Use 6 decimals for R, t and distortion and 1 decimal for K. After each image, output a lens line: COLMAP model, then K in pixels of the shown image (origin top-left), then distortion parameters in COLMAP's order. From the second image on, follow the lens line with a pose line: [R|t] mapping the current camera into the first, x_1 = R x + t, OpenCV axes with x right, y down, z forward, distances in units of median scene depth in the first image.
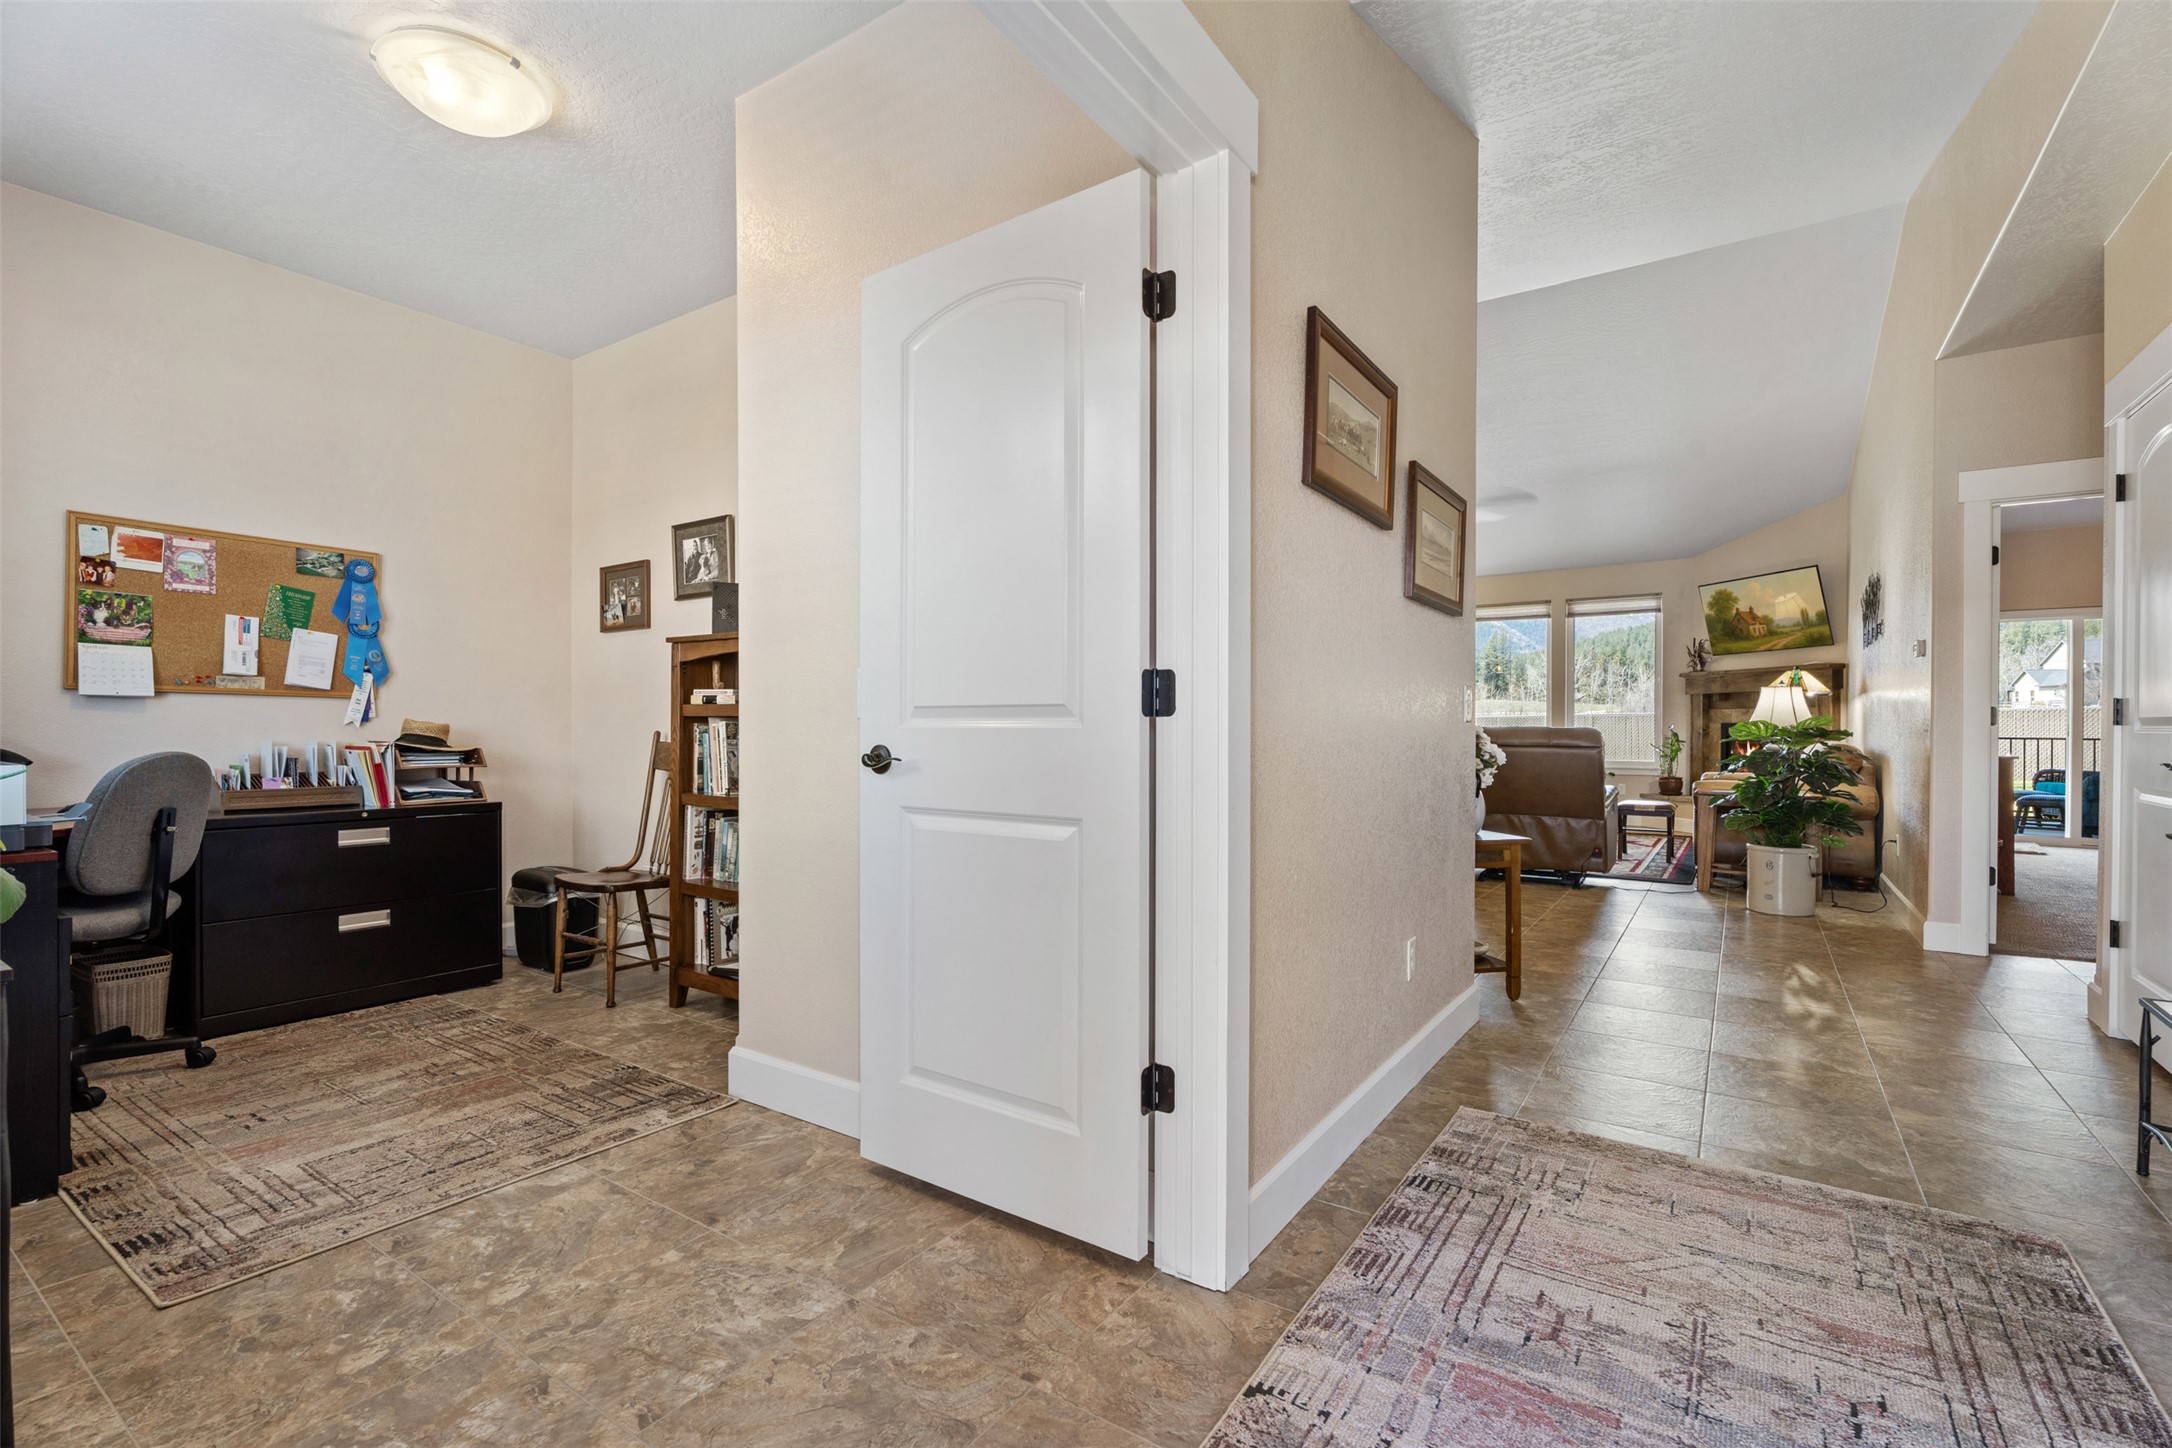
lens RADIAL K [[969.1, 0, 1086.0], [0, 969.1, 724.0], [0, 0, 1]] dist [0.008443, -0.004099]
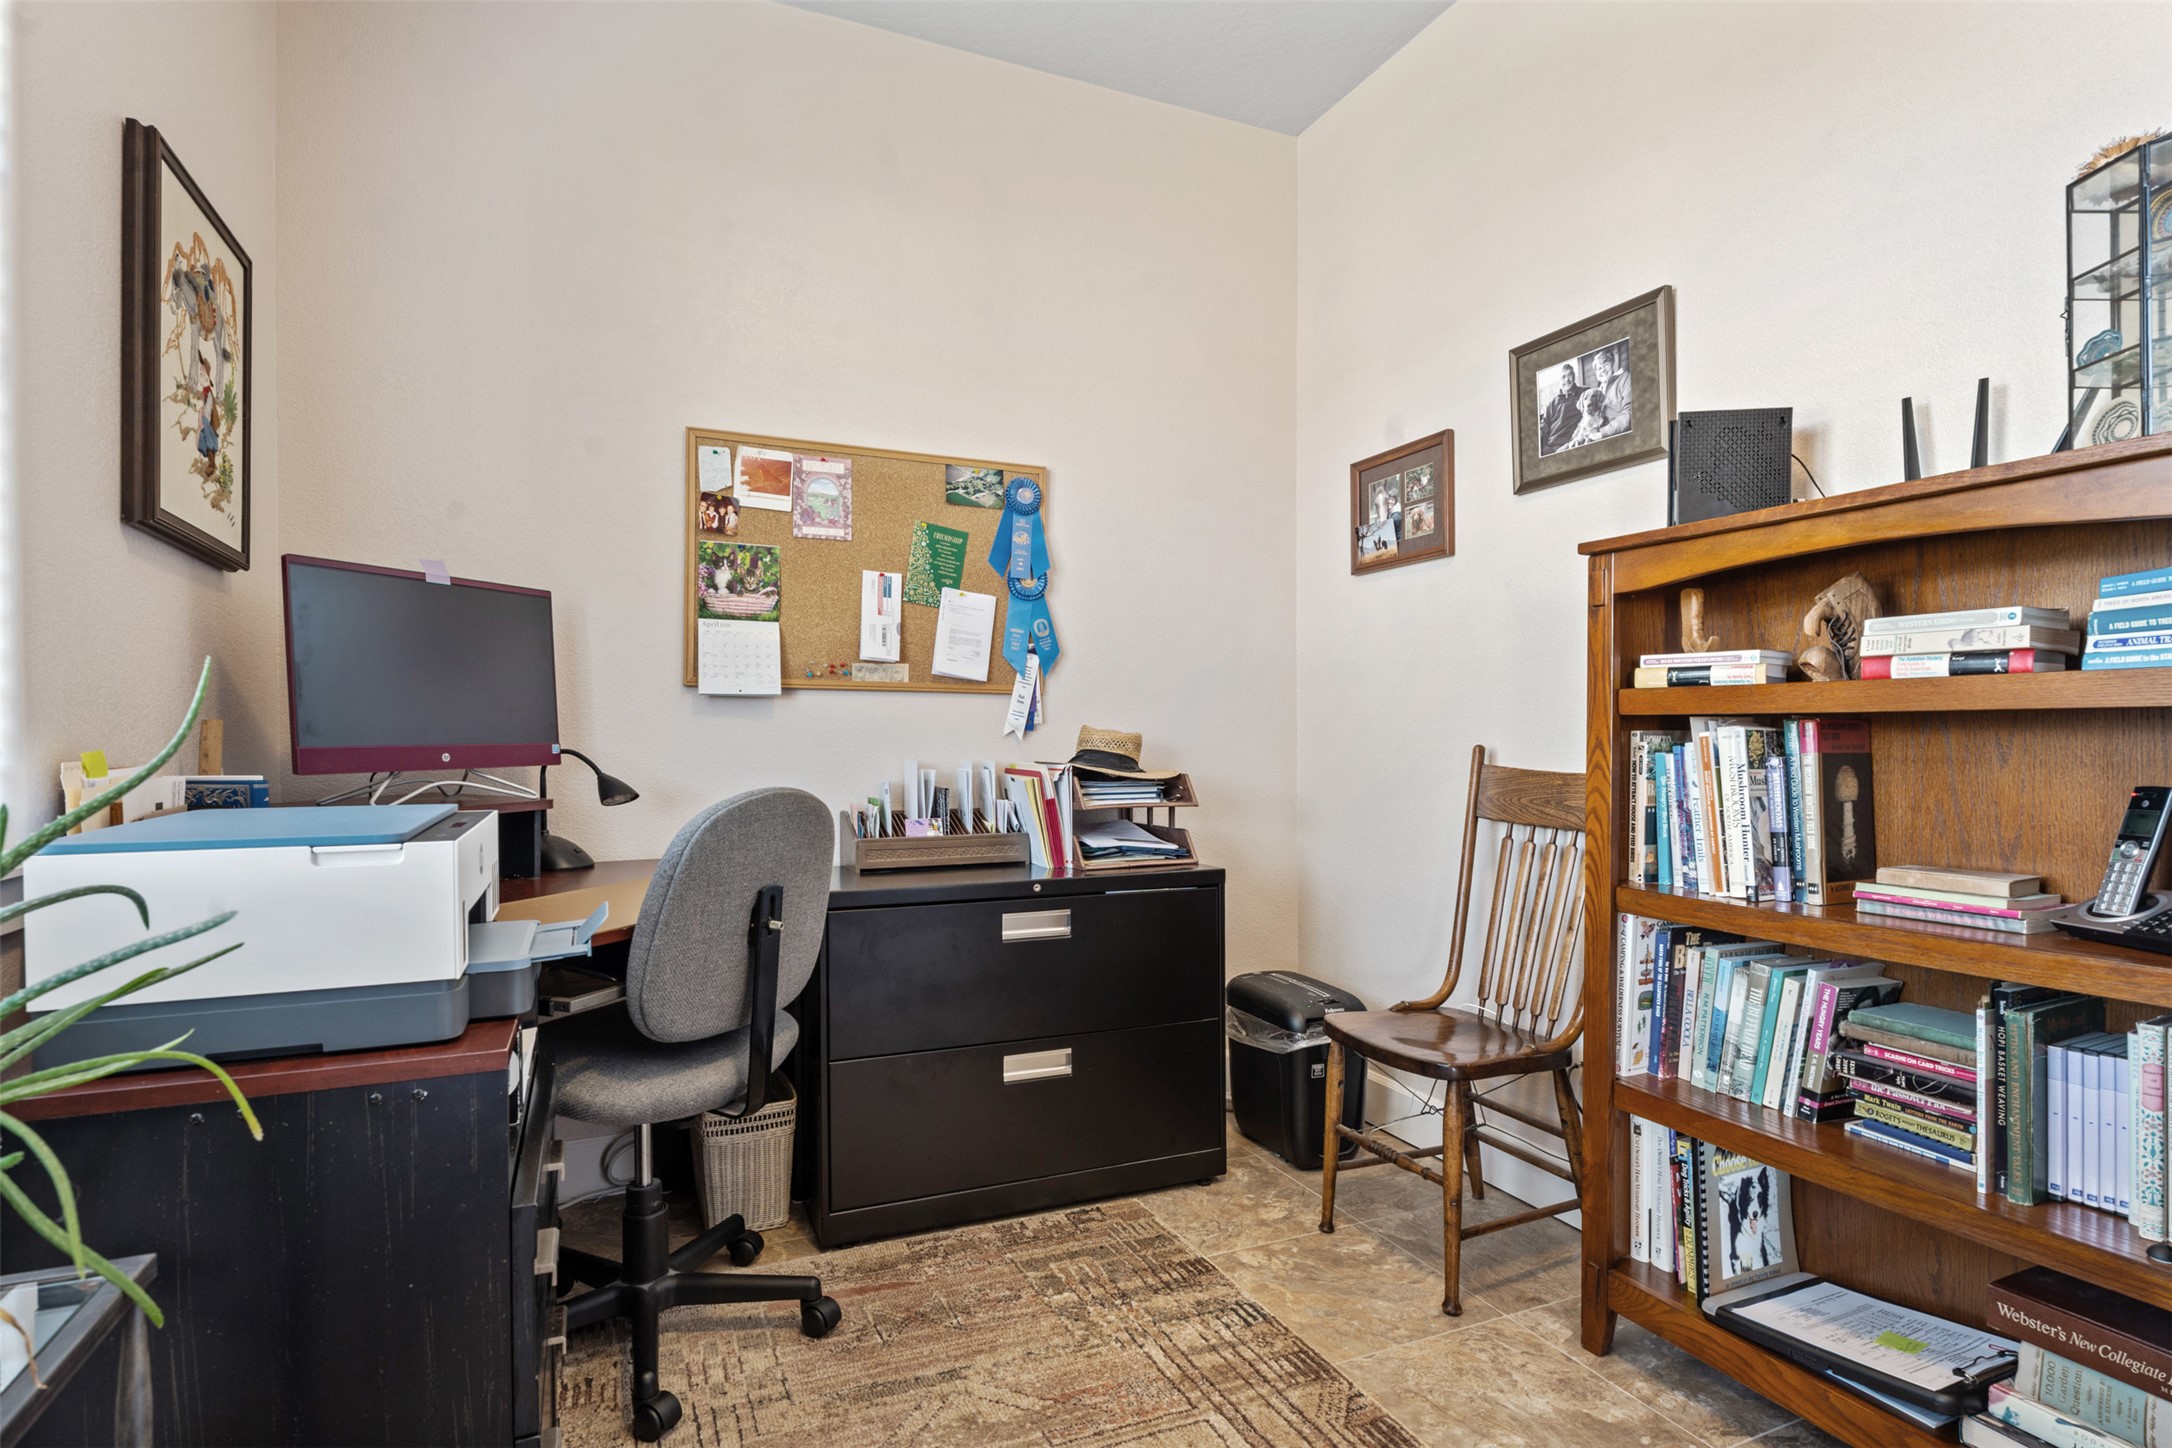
lens RADIAL K [[1122.3, 0, 1089.6], [0, 1122.3, 700.9], [0, 0, 1]] dist [-0.003692, -0.000199]
pose [[0.852424, -0.018905, -0.522509, -0.346076], [0.006068, 0.999637, -0.026268, -0.002448], [0.522816, 0.019221, 0.852229, 0.420546]]
